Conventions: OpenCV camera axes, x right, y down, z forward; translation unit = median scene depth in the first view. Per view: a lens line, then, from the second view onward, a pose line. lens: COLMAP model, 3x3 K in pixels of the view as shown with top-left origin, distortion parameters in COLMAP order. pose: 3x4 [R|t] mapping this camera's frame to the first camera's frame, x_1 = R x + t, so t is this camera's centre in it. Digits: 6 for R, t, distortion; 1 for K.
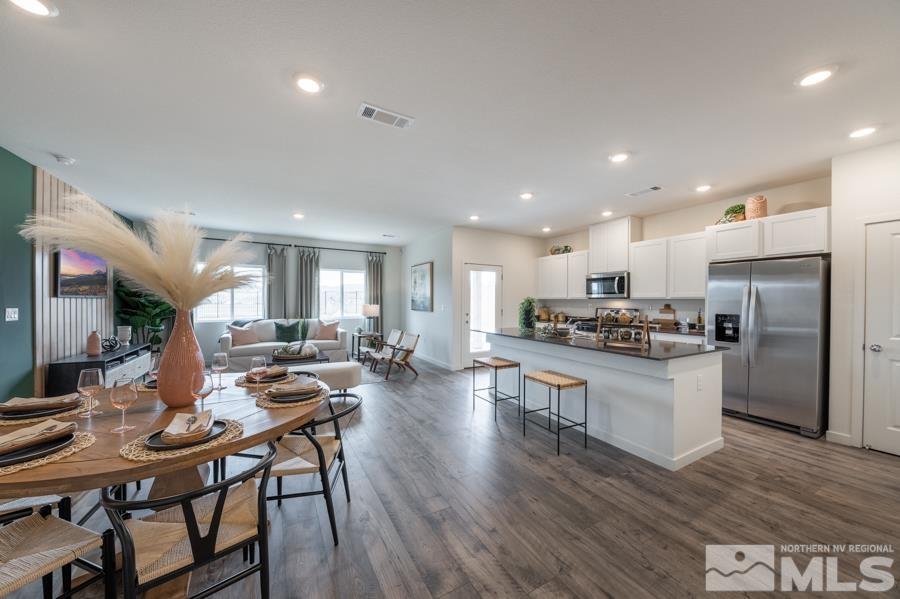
lens RADIAL K [[313.5, 0, 449.6], [0, 313.5, 300.8], [0, 0, 1]] dist [-0.001959, -0.000522]
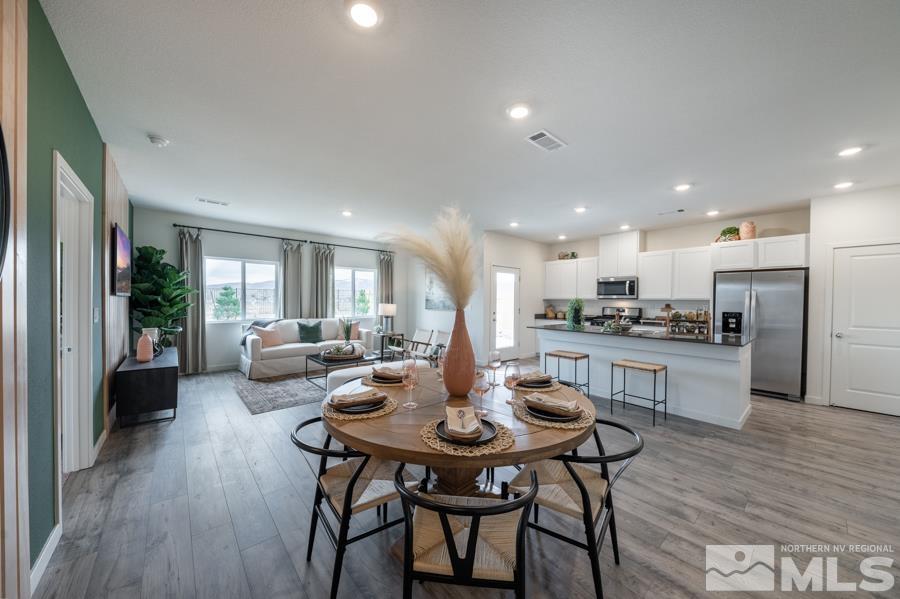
lens RADIAL K [[313.5, 0, 456.0], [0, 313.5, 301.5], [0, 0, 1]] dist [-0.001959, -0.000522]
pose [[0.979727, 0.003851, 0.200298, -0.348745], [-0.004786, 0.999980, 0.004183, -0.000731], [-0.200278, -0.005057, 0.979726, -0.028634]]
